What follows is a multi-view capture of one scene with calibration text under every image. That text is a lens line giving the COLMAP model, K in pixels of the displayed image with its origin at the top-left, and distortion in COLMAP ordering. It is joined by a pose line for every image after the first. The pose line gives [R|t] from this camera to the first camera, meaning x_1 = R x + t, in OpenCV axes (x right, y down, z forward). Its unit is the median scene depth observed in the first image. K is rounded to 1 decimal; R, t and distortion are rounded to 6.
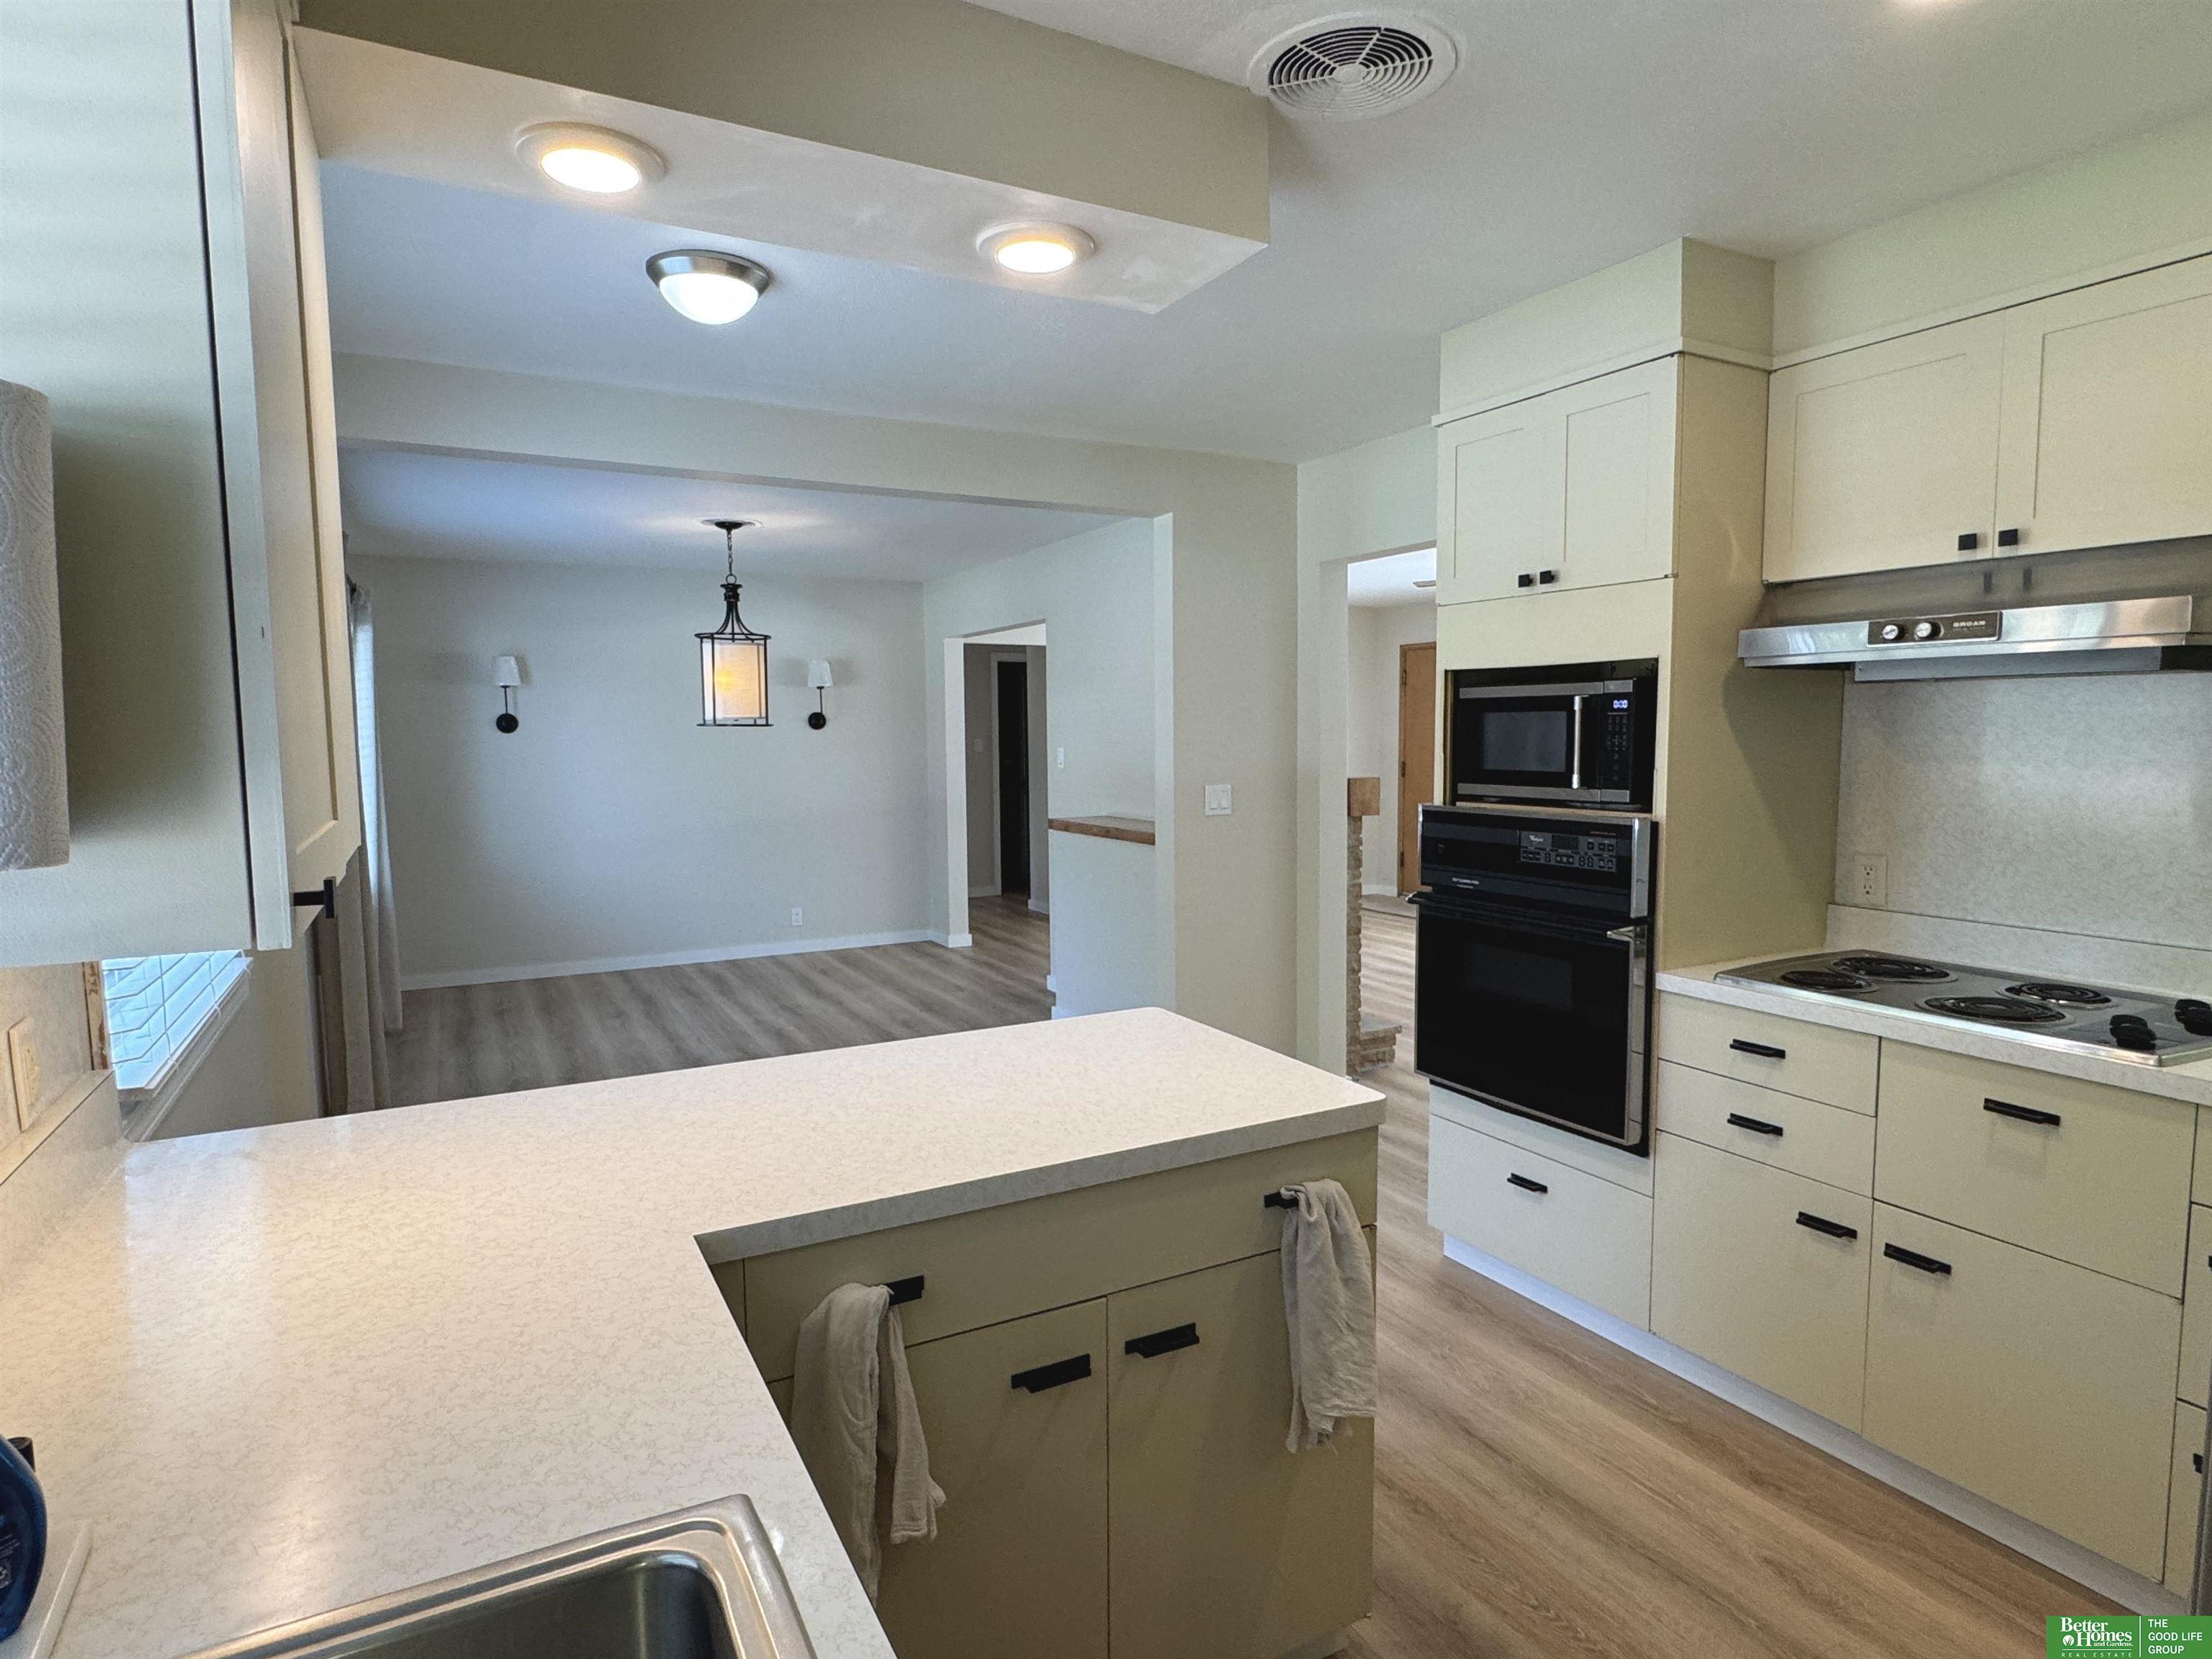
lens RADIAL K [[1236.9, 0, 1105.4], [0, 1236.9, 829.7], [0, 0, 1]] dist [-0.005102, 0.000351]
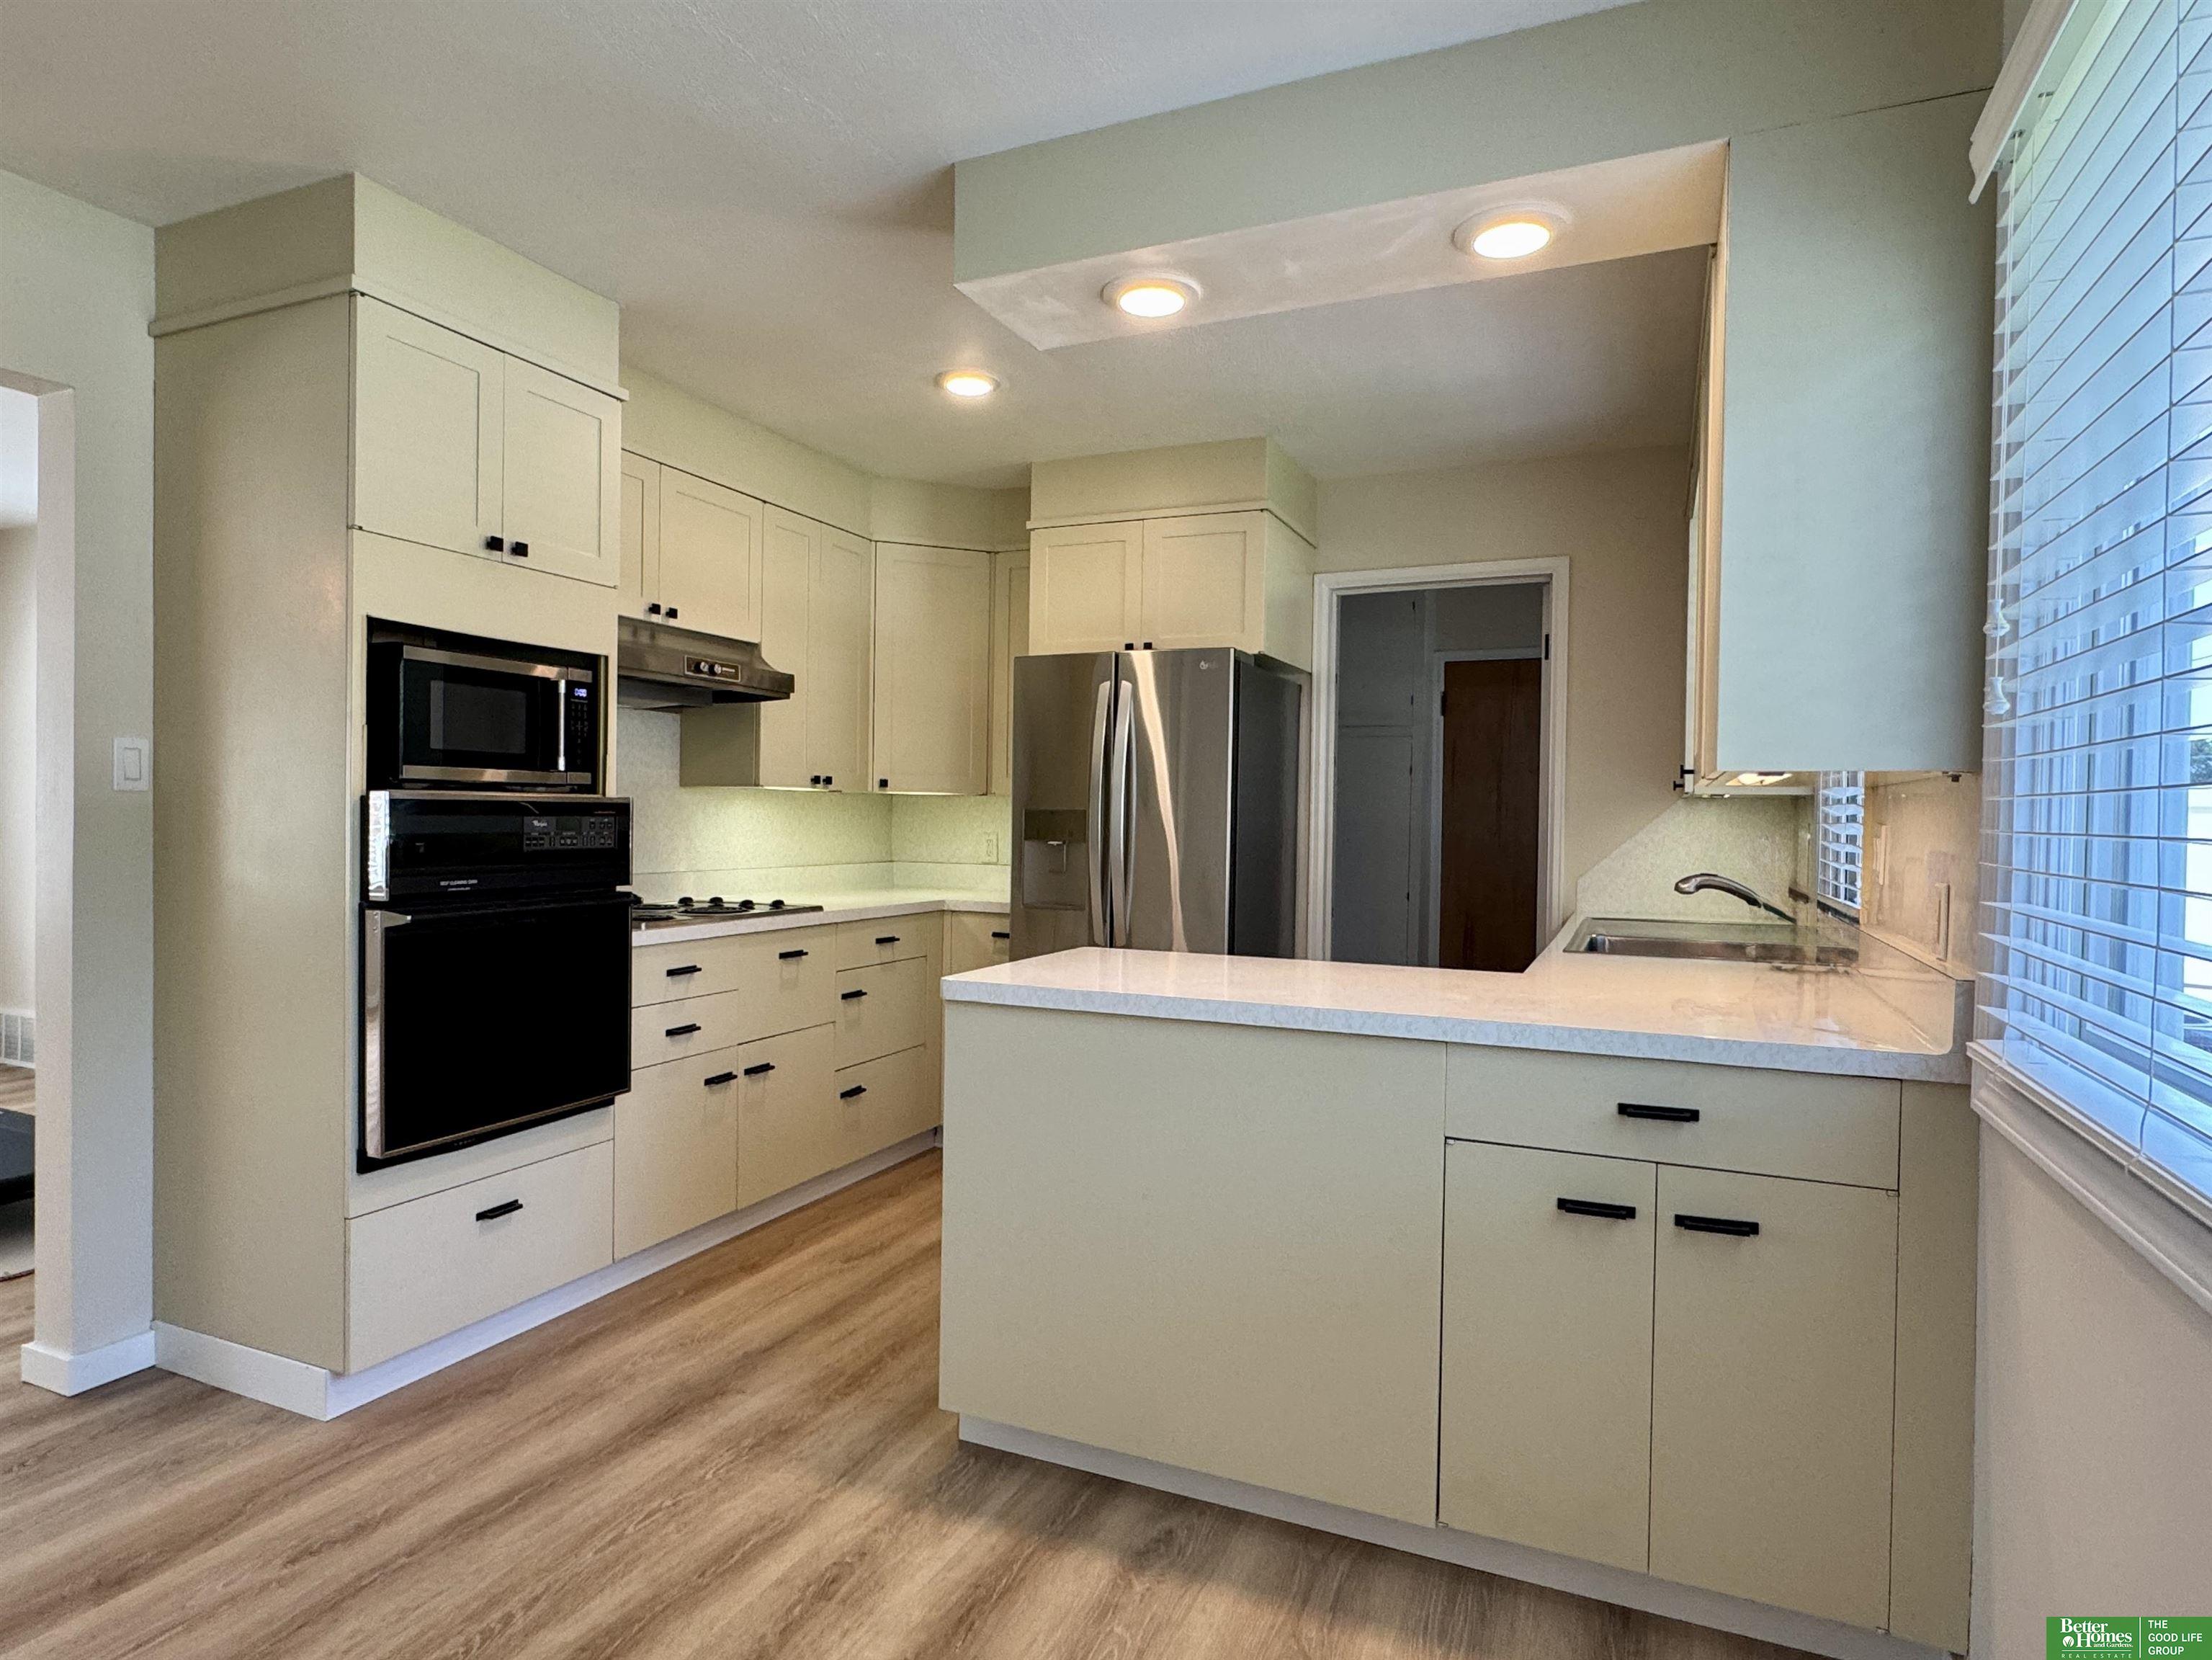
lens RADIAL K [[1237.1, 0, 1109.8], [0, 1237.1, 828.3], [0, 0, 1]] dist [-0.005102, 0.000351]
pose [[-0.614963, -0.008211, 0.788513, -0.700514], [0.060314, 0.996527, 0.057417, -0.018010], [-0.786246, 0.082868, -0.612332, 1.289757]]
